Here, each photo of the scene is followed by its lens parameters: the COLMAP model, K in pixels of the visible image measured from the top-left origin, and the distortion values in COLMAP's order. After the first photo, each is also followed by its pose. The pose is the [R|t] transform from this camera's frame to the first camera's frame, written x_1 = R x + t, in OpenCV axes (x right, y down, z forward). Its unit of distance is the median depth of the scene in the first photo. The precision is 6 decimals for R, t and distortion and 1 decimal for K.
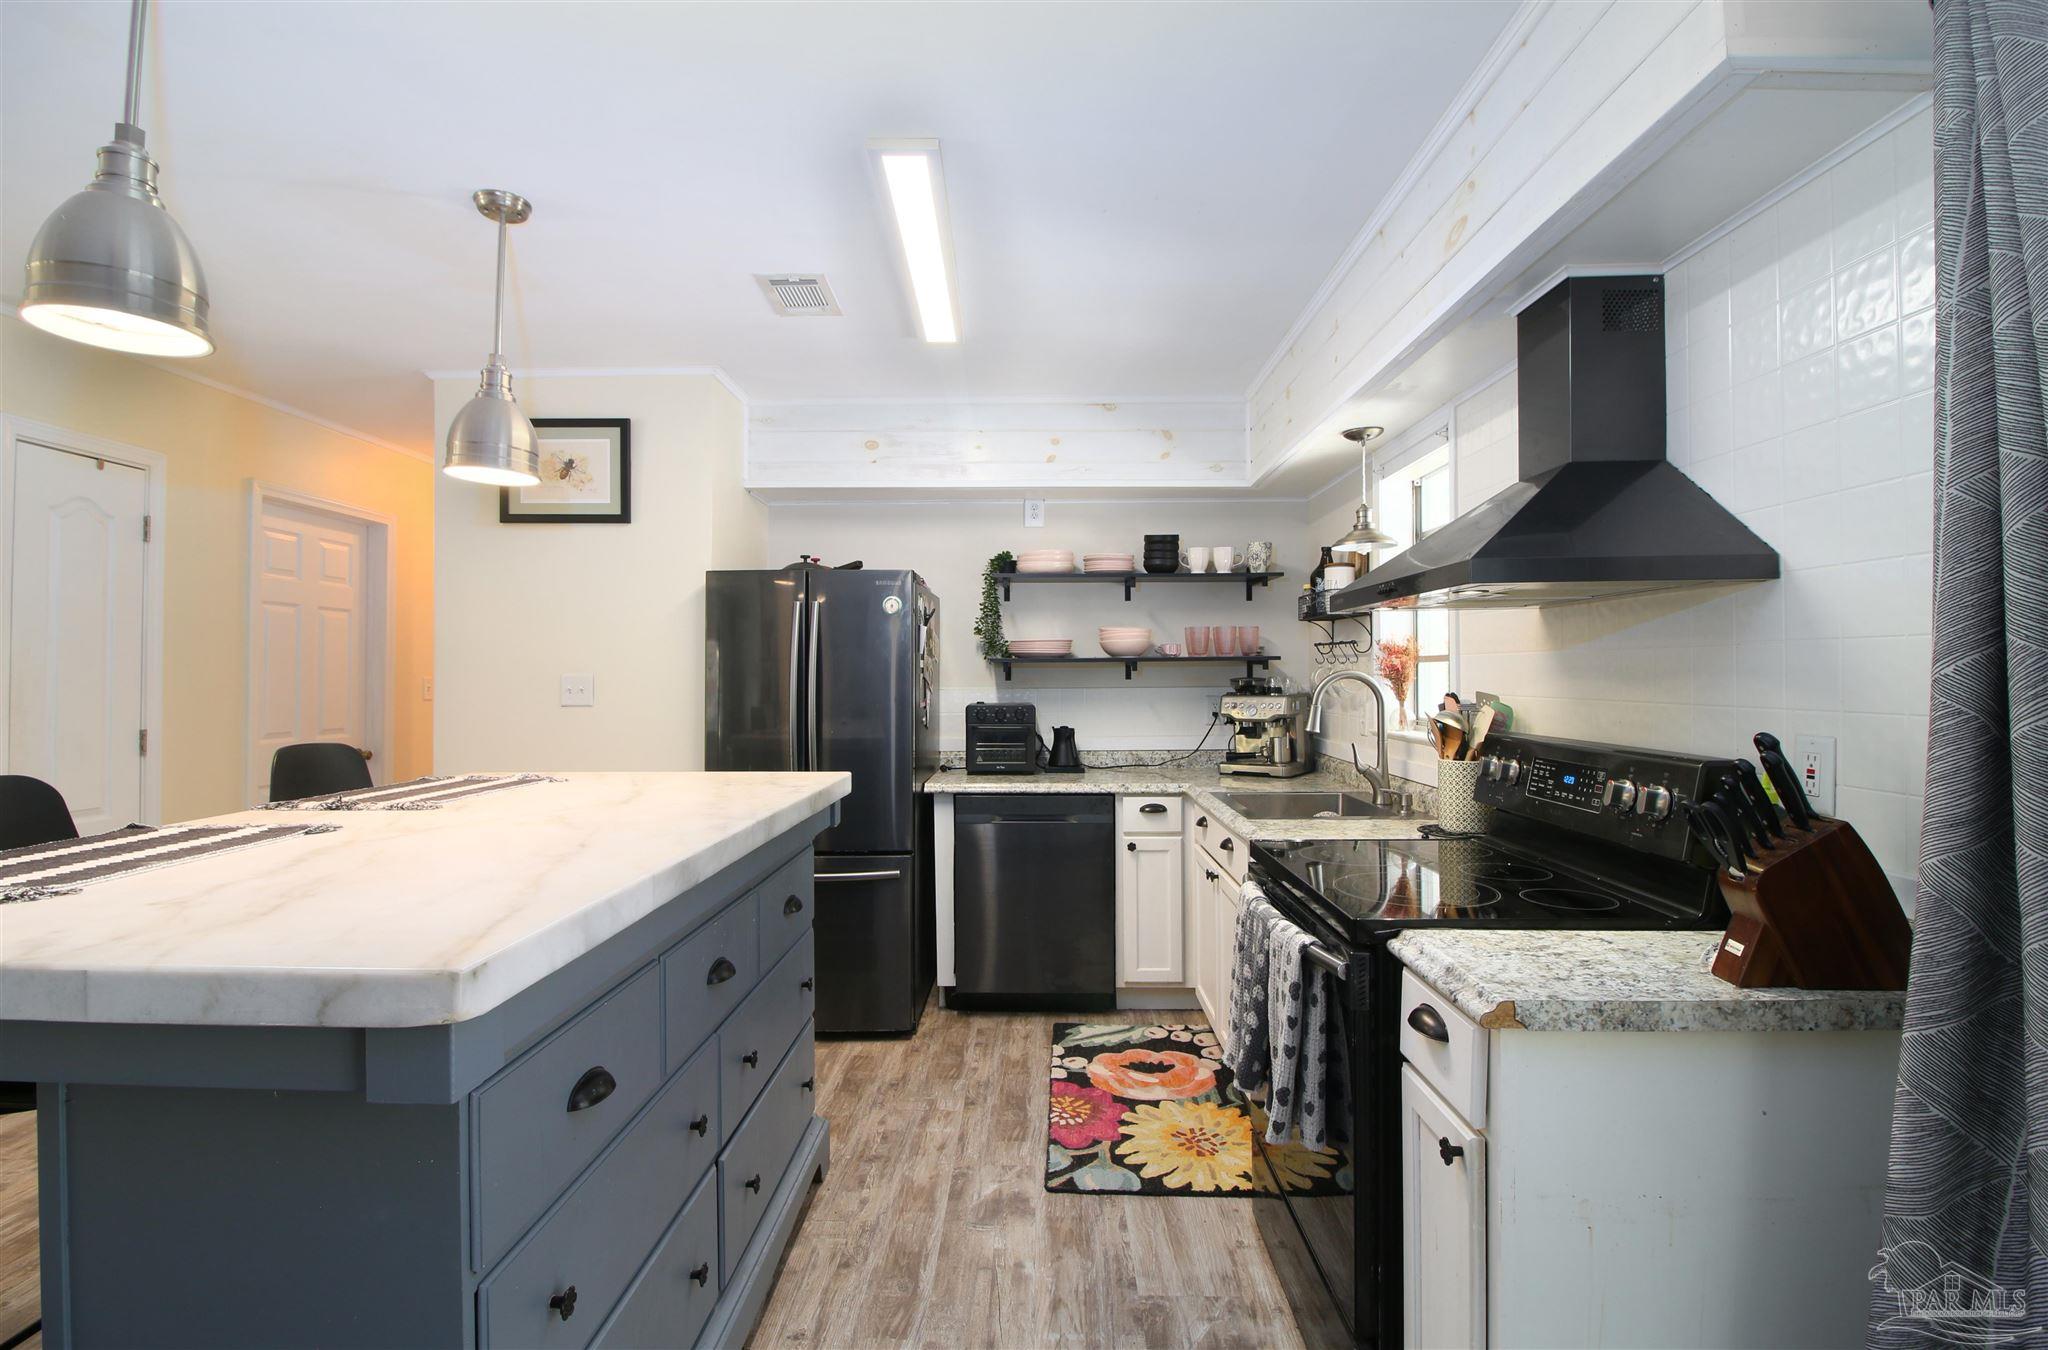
lens RADIAL K [[955.3, 0, 1010.6], [0, 955.3, 660.7], [0, 0, 1]] dist [-0.002129, -0.007628]
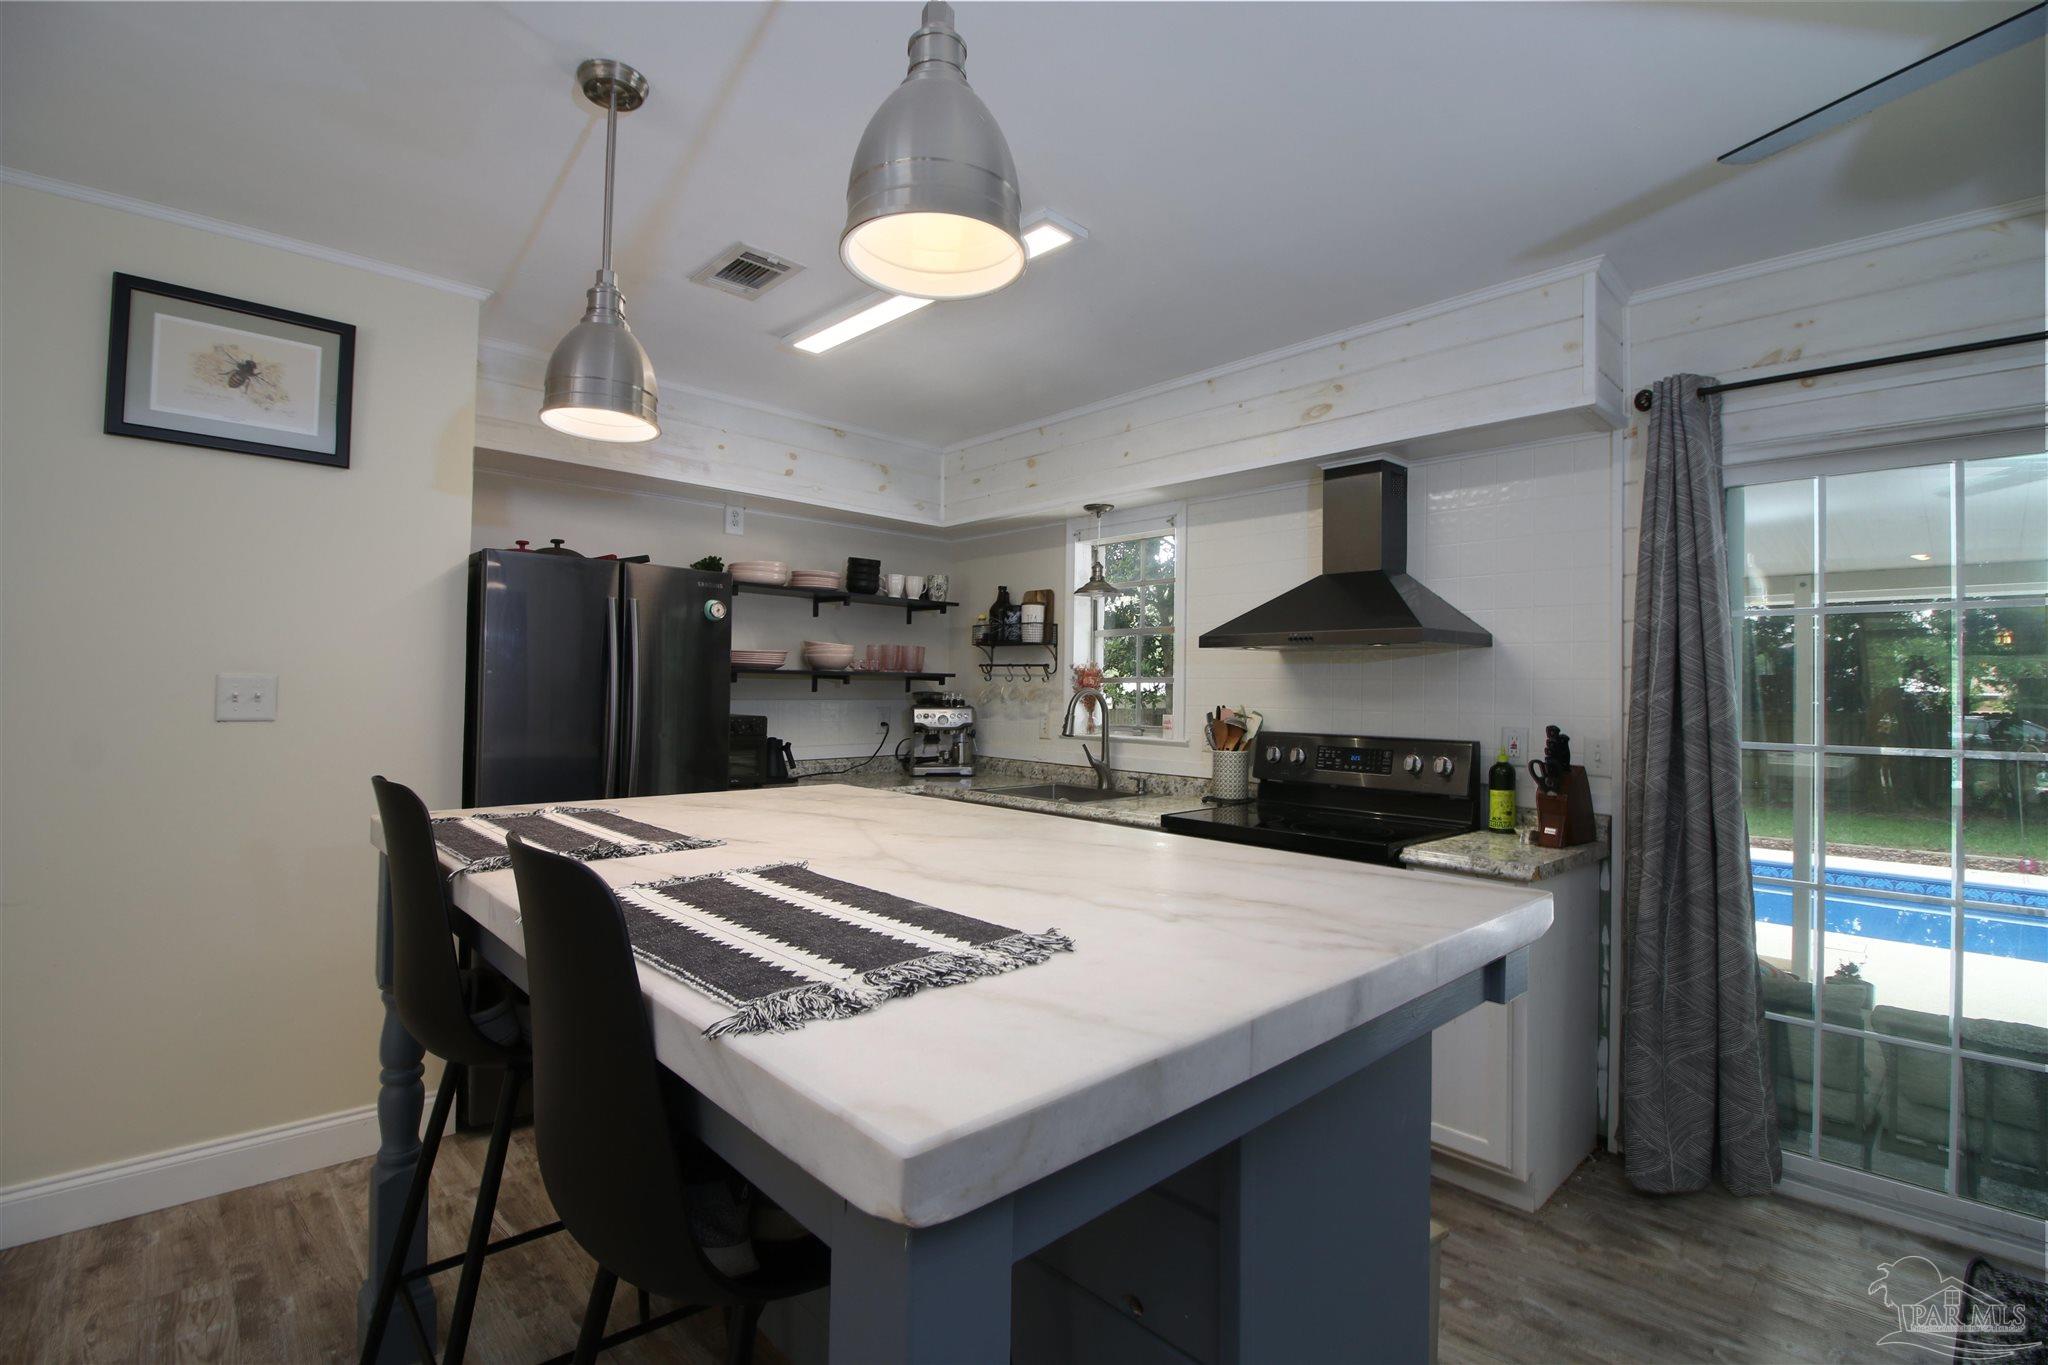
lens RADIAL K [[955.3, 0, 1013.0], [0, 955.3, 671.4], [0, 0, 1]] dist [-0.002129, -0.007628]
pose [[0.713191, 0.028906, 0.700374, -0.608434], [-0.025585, 0.999557, -0.015201, 0.009959], [-0.700503, -0.007078, 0.713615, 0.138909]]
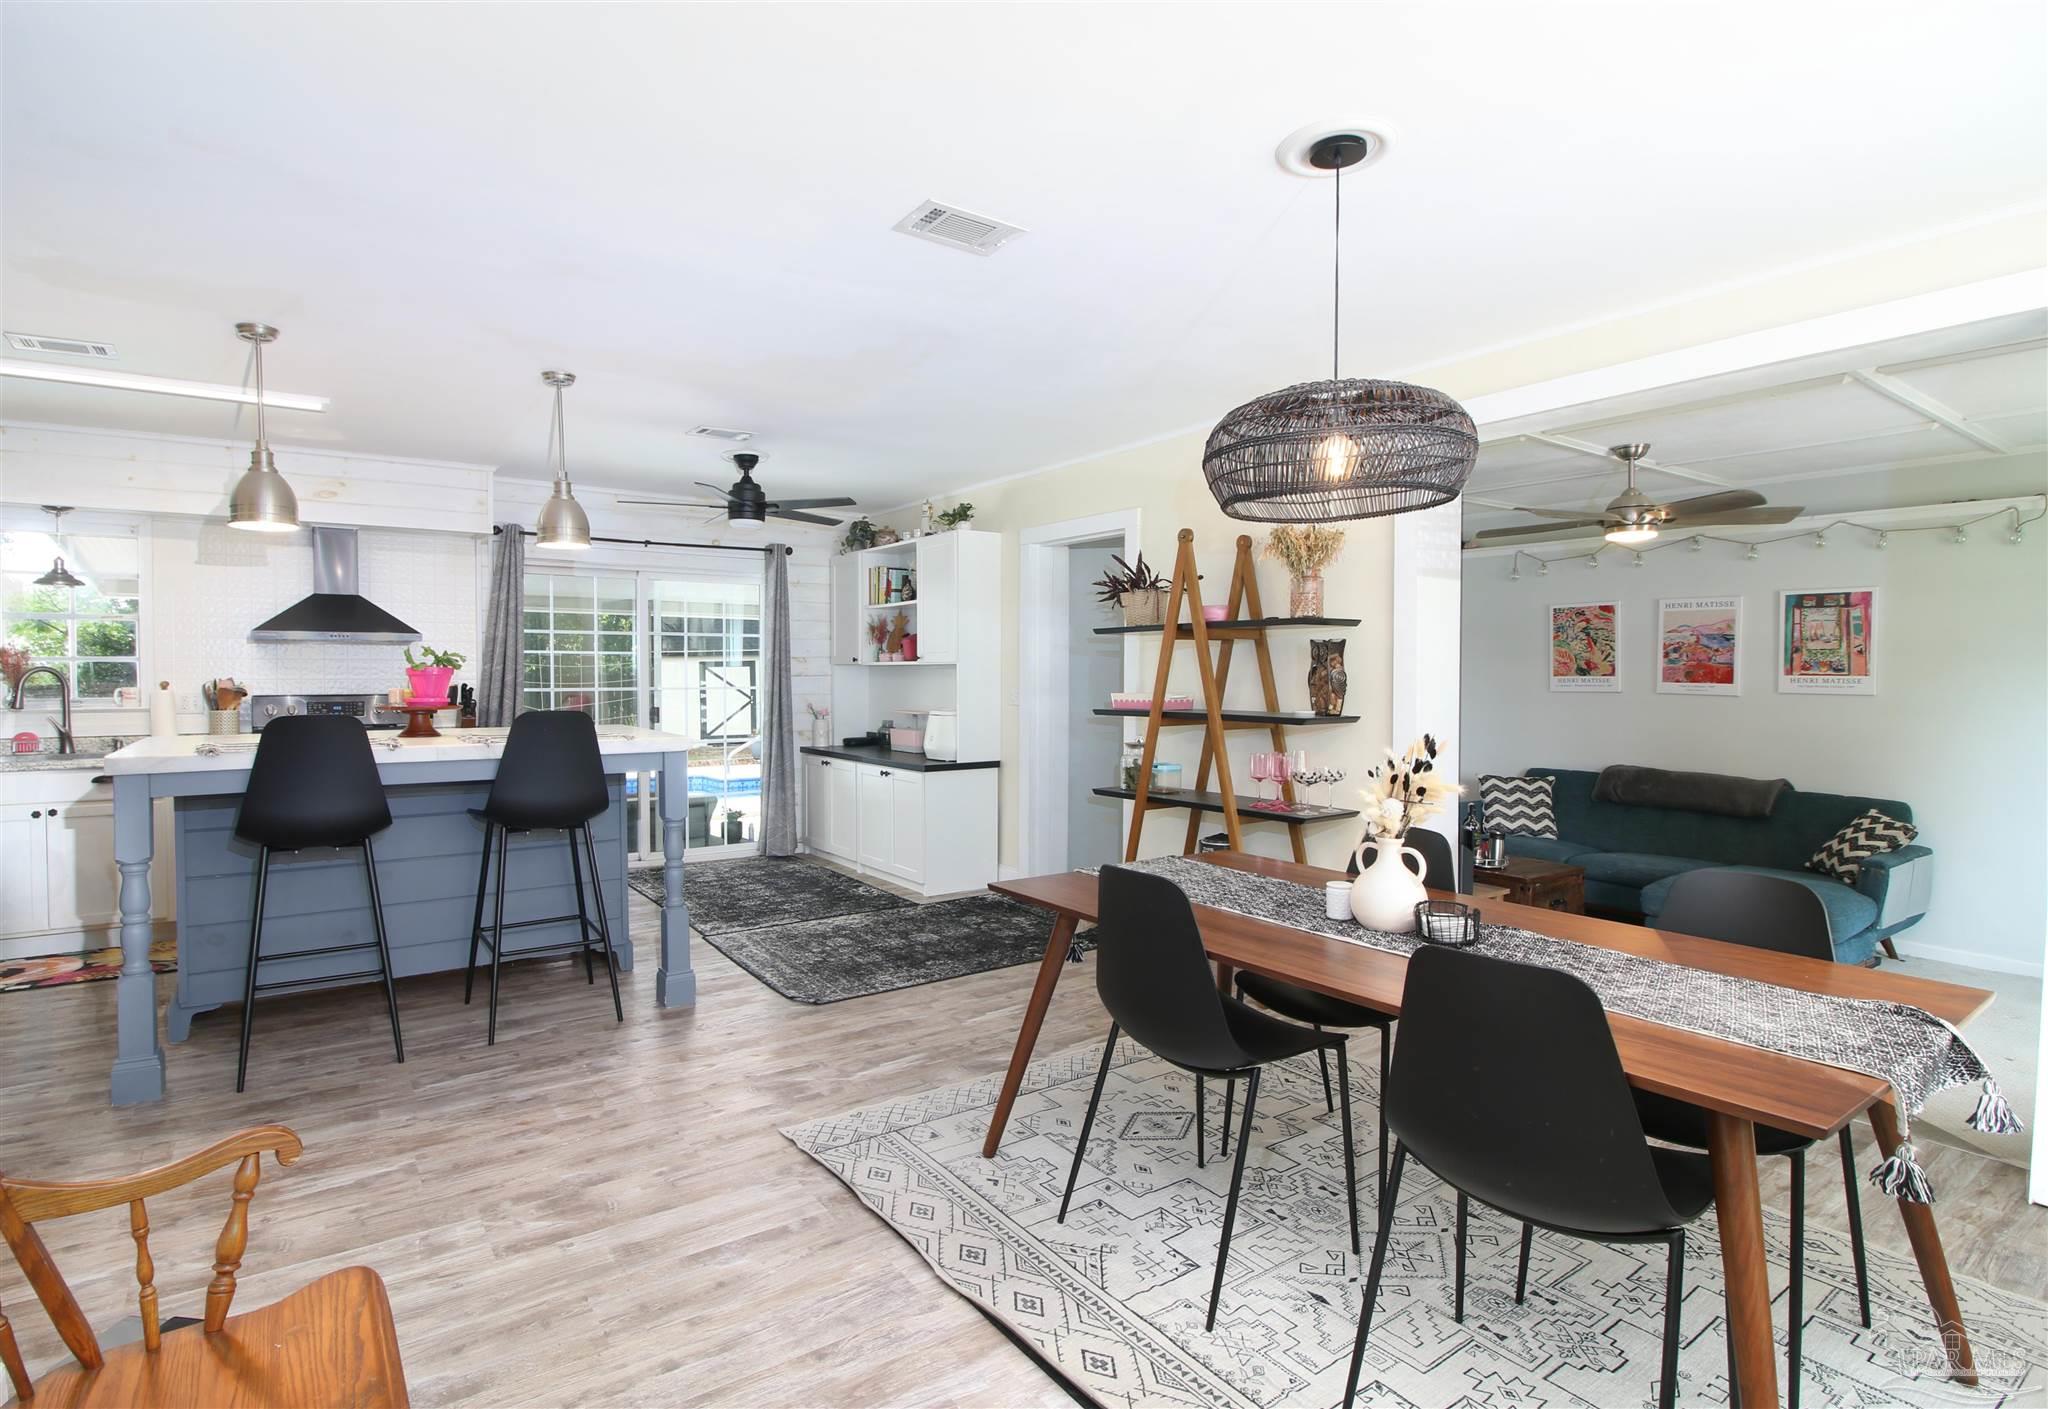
lens RADIAL K [[1006.8, 0, 1012.0], [0, 1006.8, 694.9], [0, 0, 1]] dist [-0.017272, -0.000741]
pose [[-0.610175, -0.015061, 0.792124, -1.722614], [-0.007728, 0.999885, 0.013058, 0.021896], [-0.792229, 0.001846, -0.610221, 0.733367]]
